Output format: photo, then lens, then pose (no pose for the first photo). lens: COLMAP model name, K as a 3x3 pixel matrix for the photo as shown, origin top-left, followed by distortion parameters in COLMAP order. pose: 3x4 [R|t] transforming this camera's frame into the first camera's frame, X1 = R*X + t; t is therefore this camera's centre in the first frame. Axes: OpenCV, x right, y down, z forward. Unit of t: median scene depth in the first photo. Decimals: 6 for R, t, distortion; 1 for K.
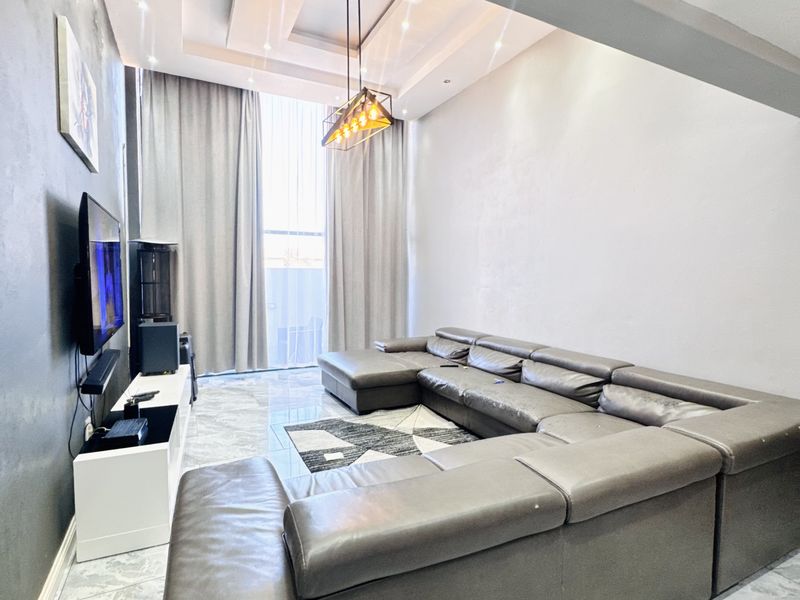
lens RADIAL K [[429.2, 0, 400.0], [0, 429.2, 297.5], [0, 0, 1]] dist [-0.001274, -0.002187]
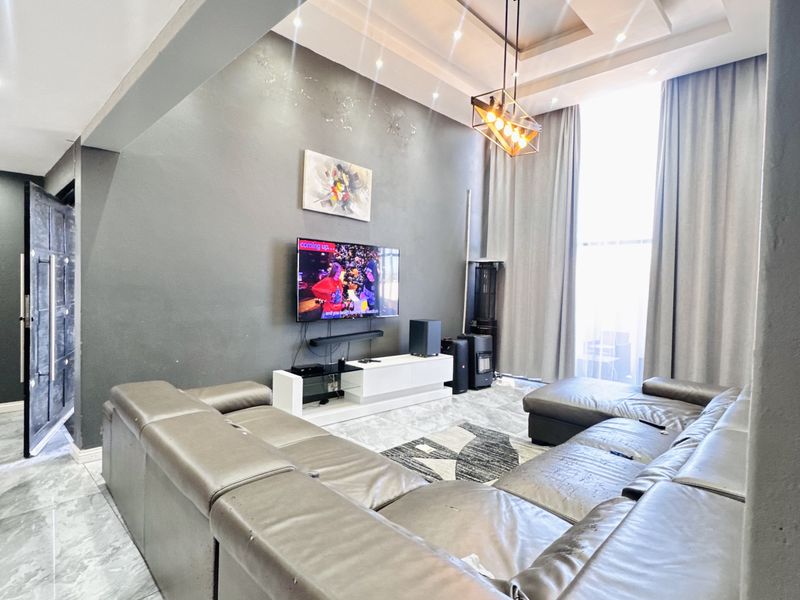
lens RADIAL K [[429.2, 0, 401.0], [0, 429.2, 300.9], [0, 0, 1]] dist [-0.001274, -0.002187]
pose [[0.315394, 0.036689, -0.948251, 0.691105], [-0.073131, 0.997220, 0.014259, -0.014424], [0.946139, 0.064849, 0.317201, 0.457870]]
